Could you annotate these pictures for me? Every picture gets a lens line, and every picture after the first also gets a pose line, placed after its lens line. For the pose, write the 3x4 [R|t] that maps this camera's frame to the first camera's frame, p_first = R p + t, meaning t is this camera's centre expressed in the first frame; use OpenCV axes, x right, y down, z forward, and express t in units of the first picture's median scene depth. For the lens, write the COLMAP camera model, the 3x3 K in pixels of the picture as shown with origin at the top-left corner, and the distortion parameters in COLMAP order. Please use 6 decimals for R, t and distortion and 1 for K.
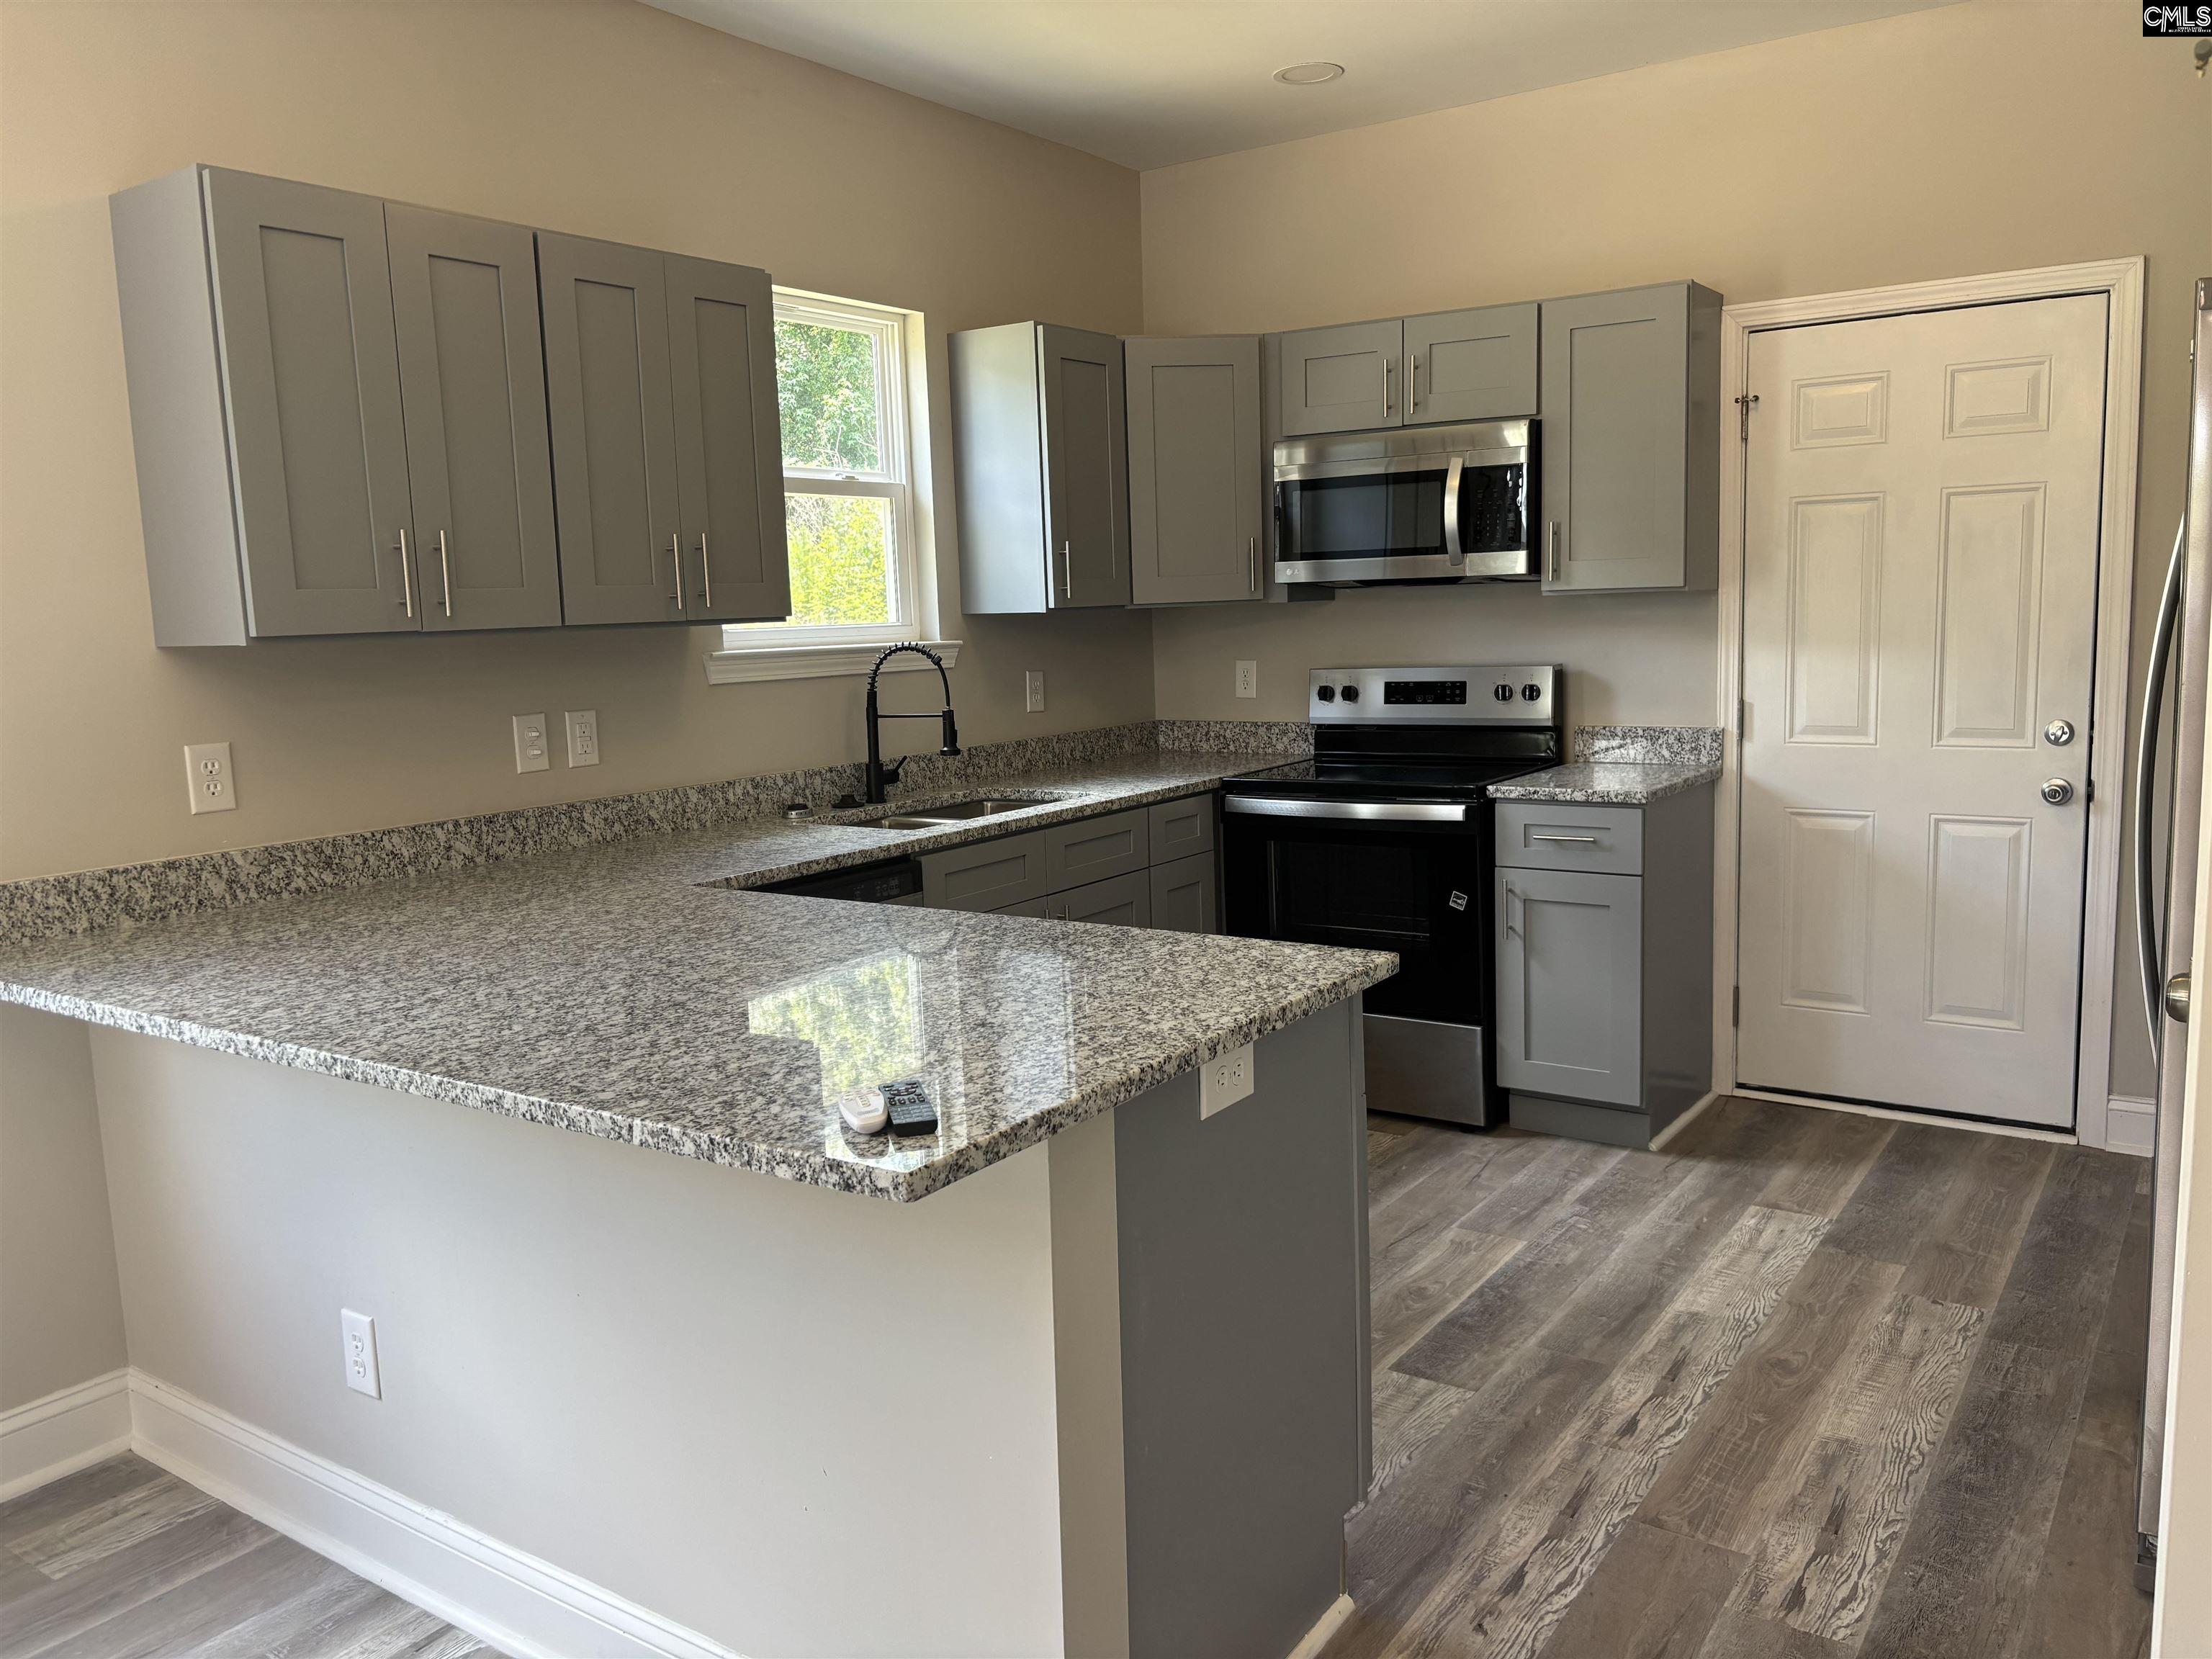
lens RADIAL K [[1679.9, 0, 1108.5], [0, 1679.9, 824.2], [0, 0, 1]] dist [0.036028, -0.045606]
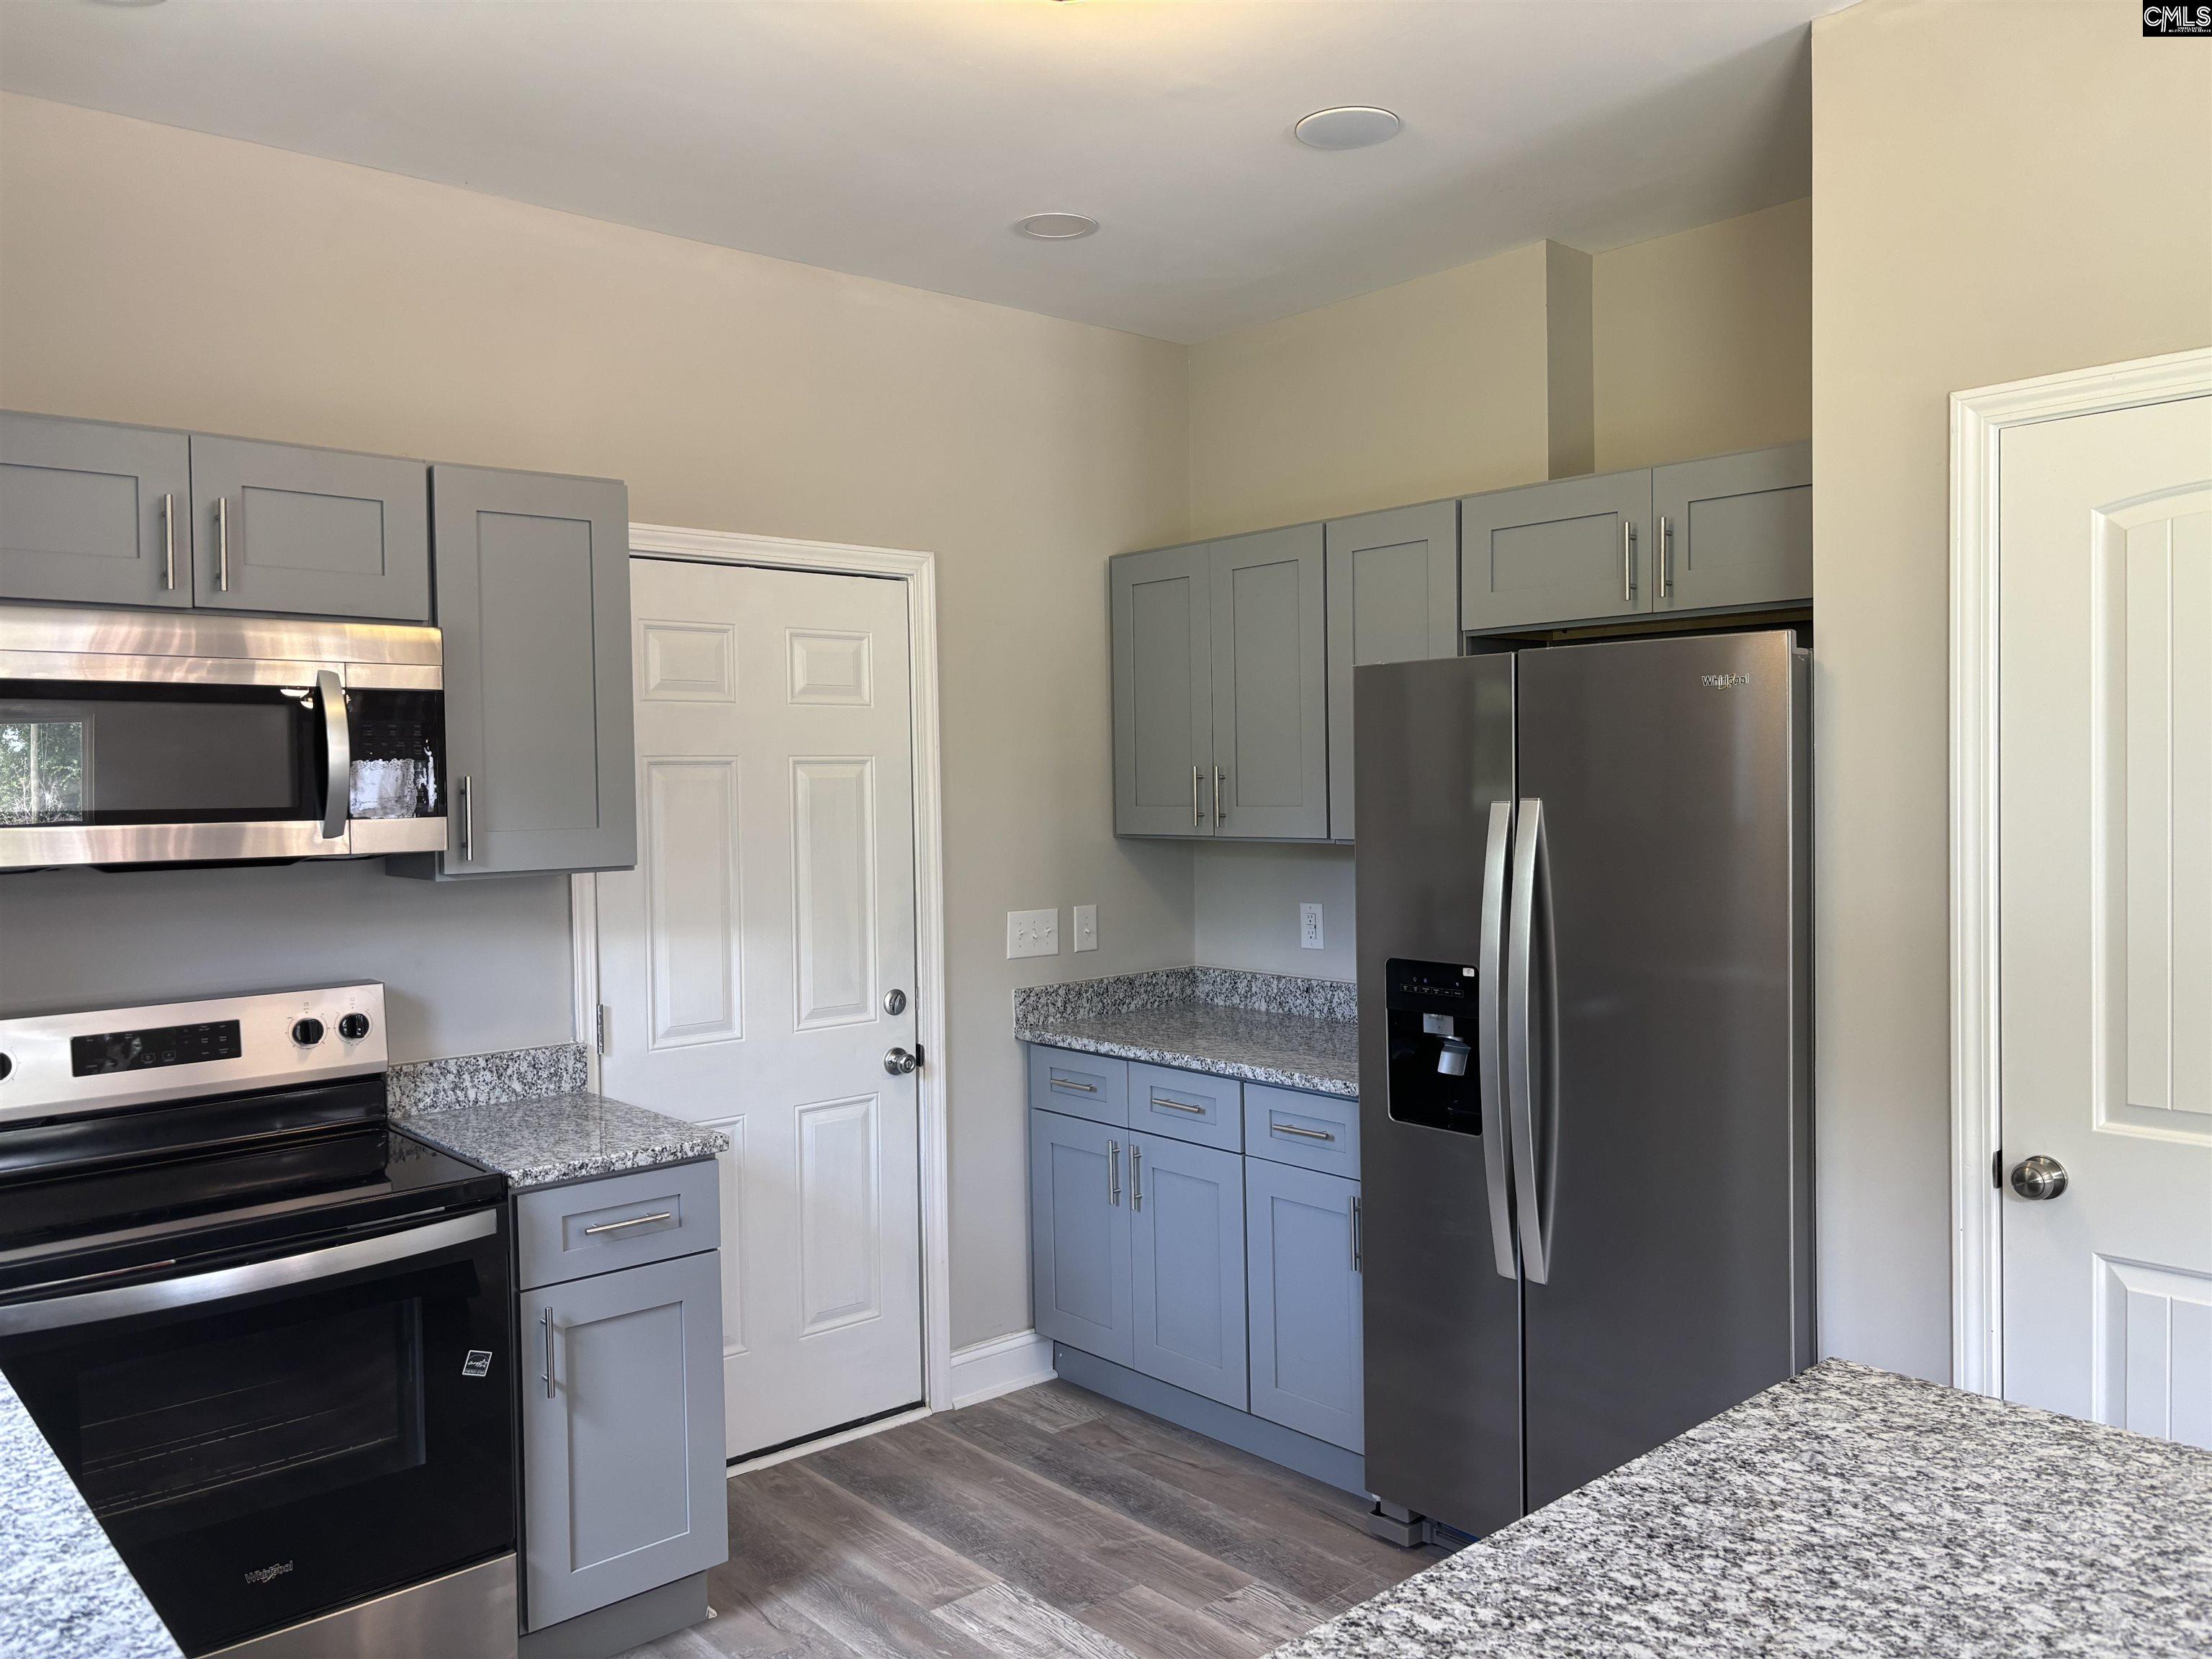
lens RADIAL K [[1679.9, 0, 1130.2], [0, 1679.9, 812.0], [0, 0, 1]] dist [0.036028, -0.045606]
pose [[0.230607, 0.008995, 0.973005, -0.353772], [0.139513, 0.989320, -0.042211, -0.098127], [-0.962994, 0.145481, 0.226889, 0.586394]]
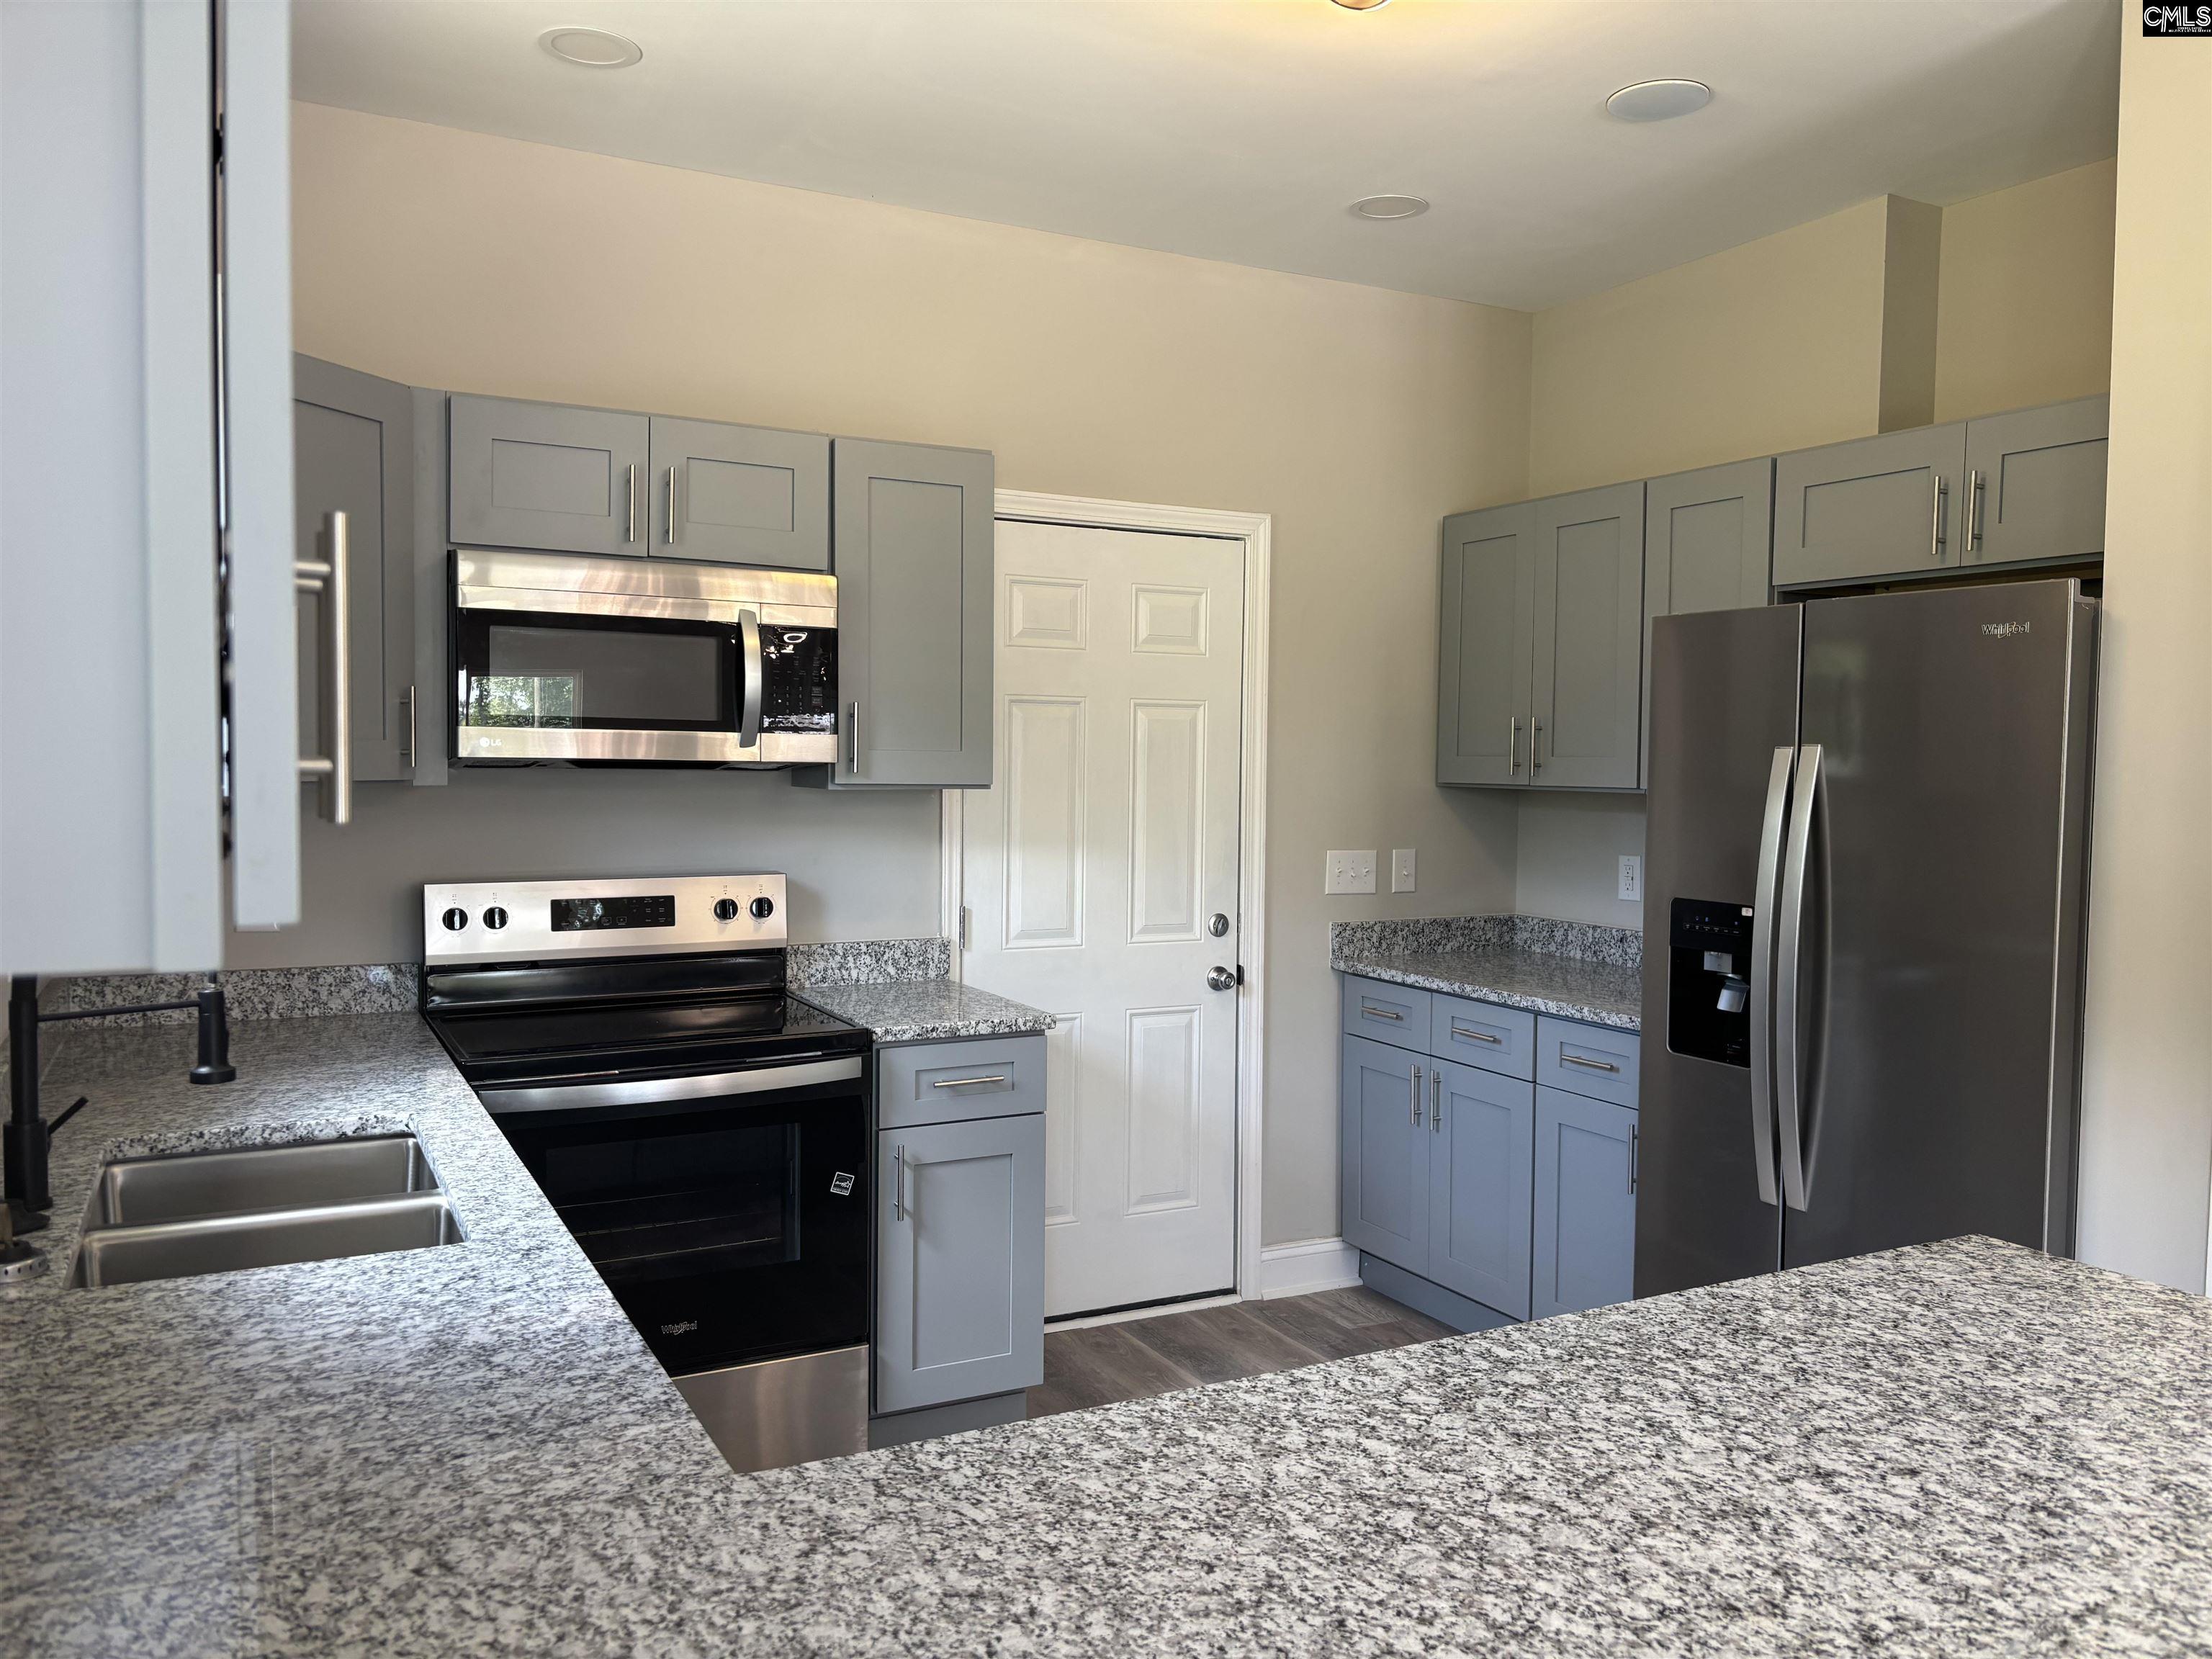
lens RADIAL K [[1679.9, 0, 1125.6], [0, 1679.9, 824.9], [0, 0, 1]] dist [0.036028, -0.045606]
pose [[0.455092, 0.003092, 0.890439, -0.414446], [0.091630, 0.994523, -0.050285, -0.066009], [-0.885717, 0.104475, 0.452316, 0.520050]]
